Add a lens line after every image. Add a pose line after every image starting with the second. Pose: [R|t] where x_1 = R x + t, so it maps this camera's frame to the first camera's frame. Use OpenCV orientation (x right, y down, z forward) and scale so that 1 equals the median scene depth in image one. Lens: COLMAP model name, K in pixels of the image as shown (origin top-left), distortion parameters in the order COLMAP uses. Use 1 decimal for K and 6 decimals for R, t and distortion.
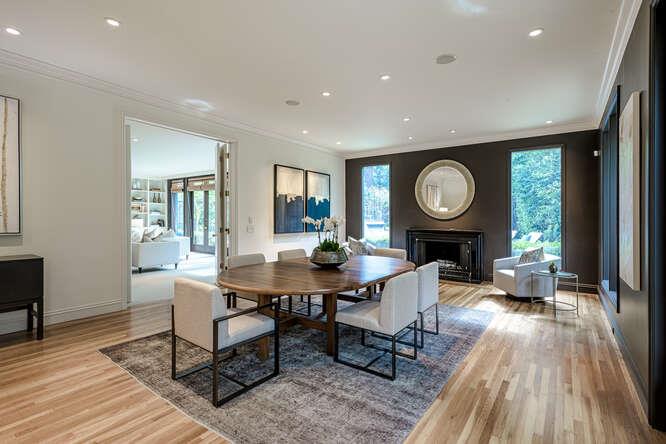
lens RADIAL K [[318.8, 0, 330.8], [0, 318.8, 214.2], [0, 0, 1]] dist [0.013904, -0.000607]
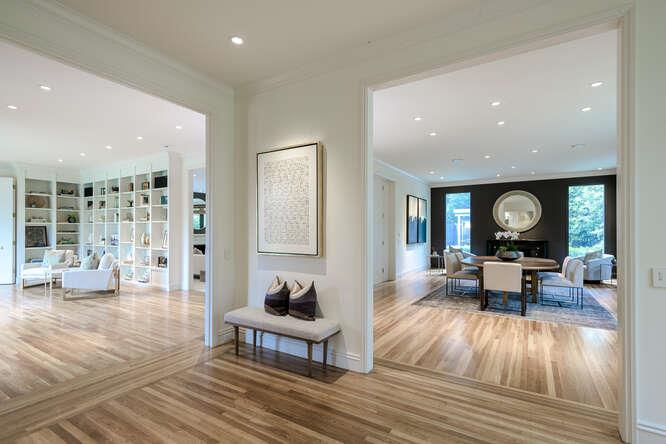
lens RADIAL K [[320.6, 0, 333.8], [0, 320.6, 230.0], [0, 0, 1]] dist [0.027440, 0.000013]
pose [[0.996156, -0.009626, 0.087063, -0.627734], [0.009191, 0.999943, 0.005398, -0.011447], [-0.087110, -0.004577, 0.996188, -0.386483]]
